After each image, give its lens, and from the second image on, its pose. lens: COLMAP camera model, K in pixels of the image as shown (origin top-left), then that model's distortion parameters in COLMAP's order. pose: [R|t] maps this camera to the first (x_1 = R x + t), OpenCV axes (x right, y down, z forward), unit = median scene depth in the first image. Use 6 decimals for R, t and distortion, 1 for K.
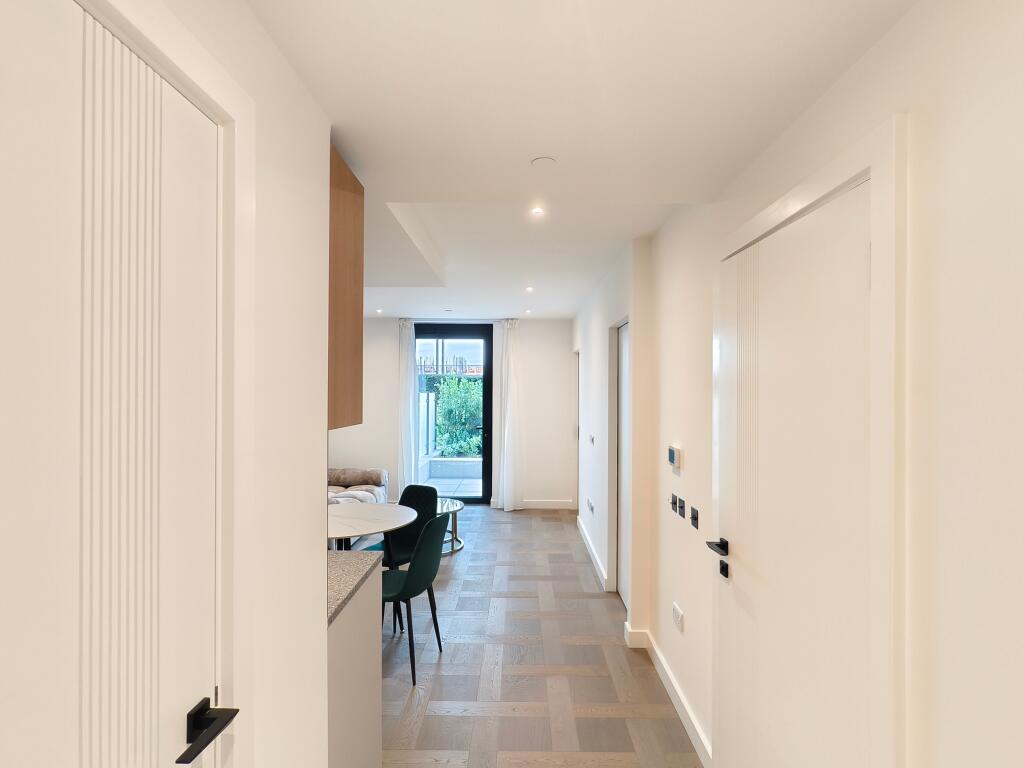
lens RADIAL K [[528.2, 0, 508.5], [0, 528.2, 389.0], [0, 0, 1]] dist [-0.000997, -0.000239]
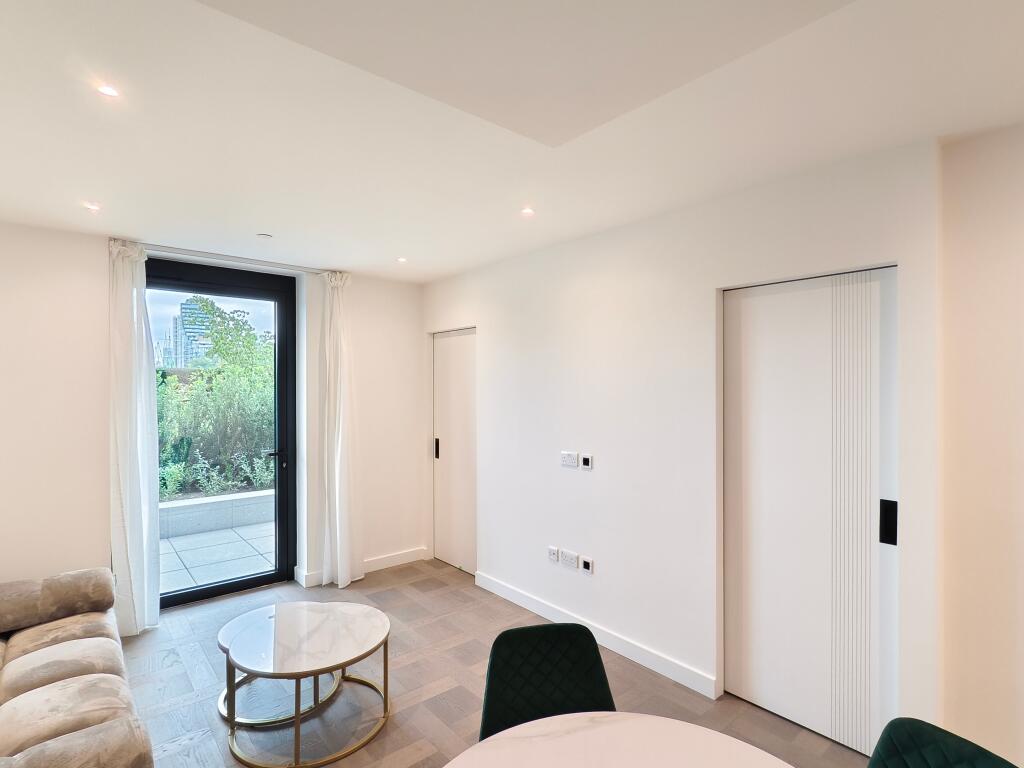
lens RADIAL K [[528.2, 0, 508.5], [0, 528.2, 389.0], [0, 0, 1]] dist [-0.000997, -0.000239]
pose [[0.756892, -0.008631, 0.653483, -0.246175], [0.005888, 0.999962, 0.006387, 0.000903], [-0.653513, -0.000987, 0.756914, 0.403018]]
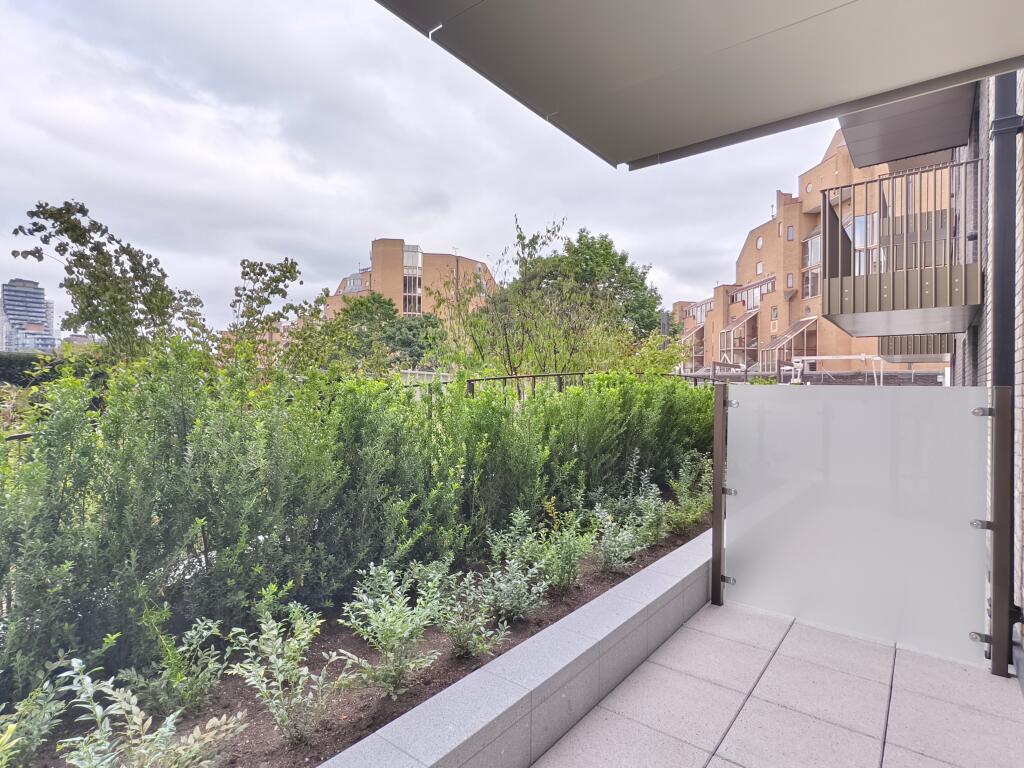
lens RADIAL K [[528.2, 0, 508.5], [0, 528.2, 389.0], [0, 0, 1]] dist [-0.000997, -0.000239]
pose [[0.603199, 0.004265, 0.797579, -0.181110], [-0.007337, 0.999973, 0.000202, -0.003830], [-0.797557, -0.005974, 0.603214, 0.814536]]
